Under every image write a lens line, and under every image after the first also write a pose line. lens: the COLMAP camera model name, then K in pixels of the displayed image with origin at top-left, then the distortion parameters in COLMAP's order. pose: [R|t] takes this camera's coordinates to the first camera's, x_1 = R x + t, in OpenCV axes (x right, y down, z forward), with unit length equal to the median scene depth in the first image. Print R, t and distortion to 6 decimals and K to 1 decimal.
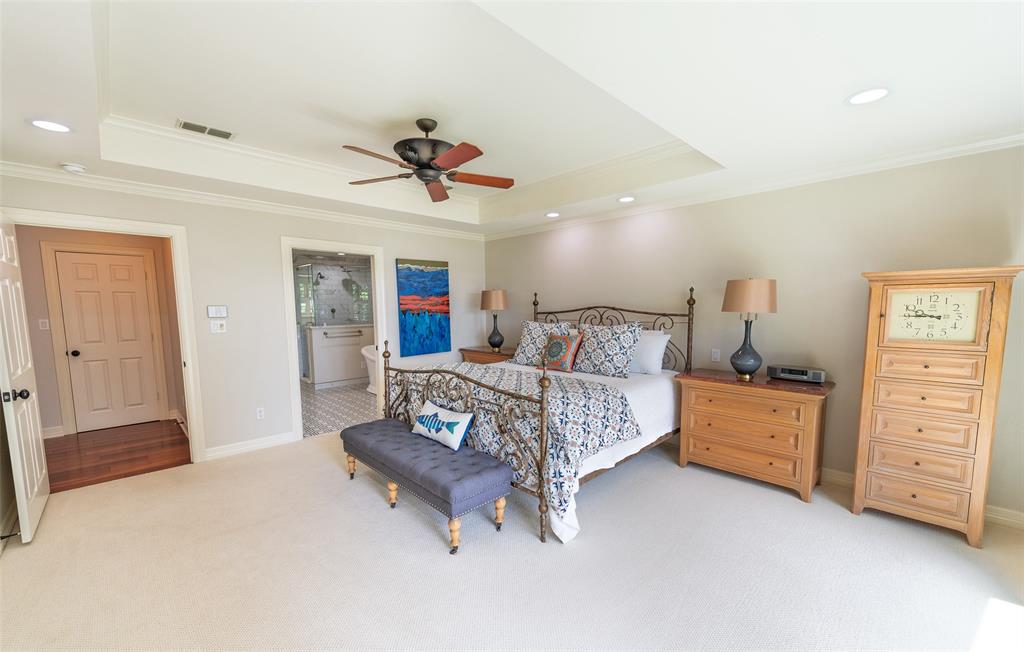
lens RADIAL K [[407.6, 0, 512.4], [0, 407.6, 350.5], [0, 0, 1]] dist [0.000852, 0.000005]
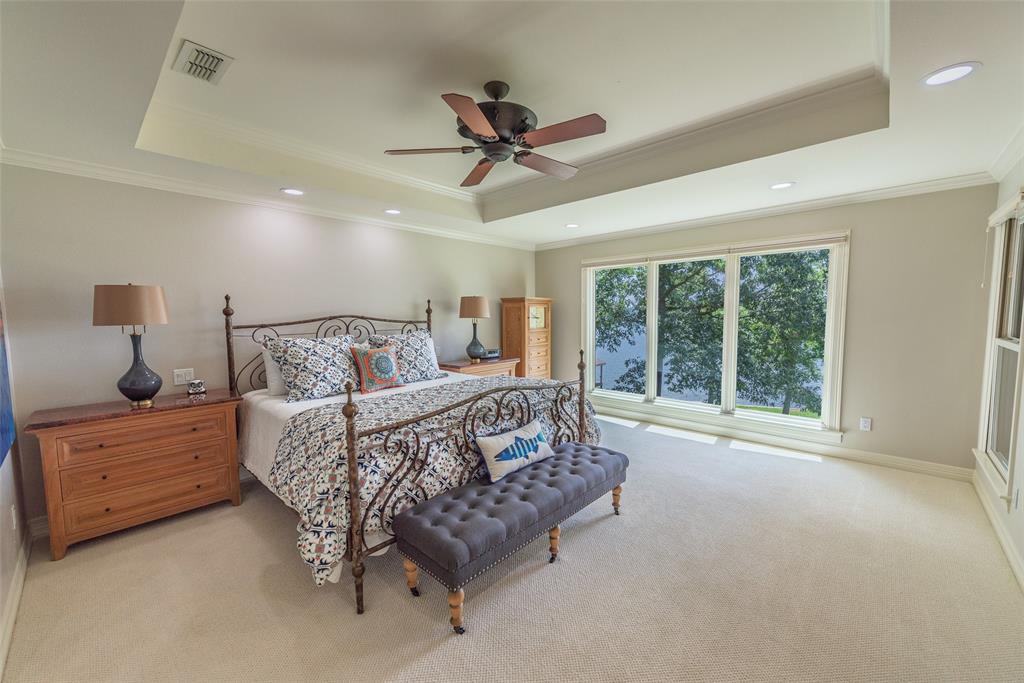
lens RADIAL K [[397.7, 0, 519.4], [0, 397.7, 342.1], [0, 0, 1]] dist [0.000956, 0.000031]
pose [[-0.065669, -0.072264, 0.995221, -0.791031], [0.117793, 0.989839, 0.079646, -0.088326], [-0.990864, 0.122460, -0.056490, 0.795067]]
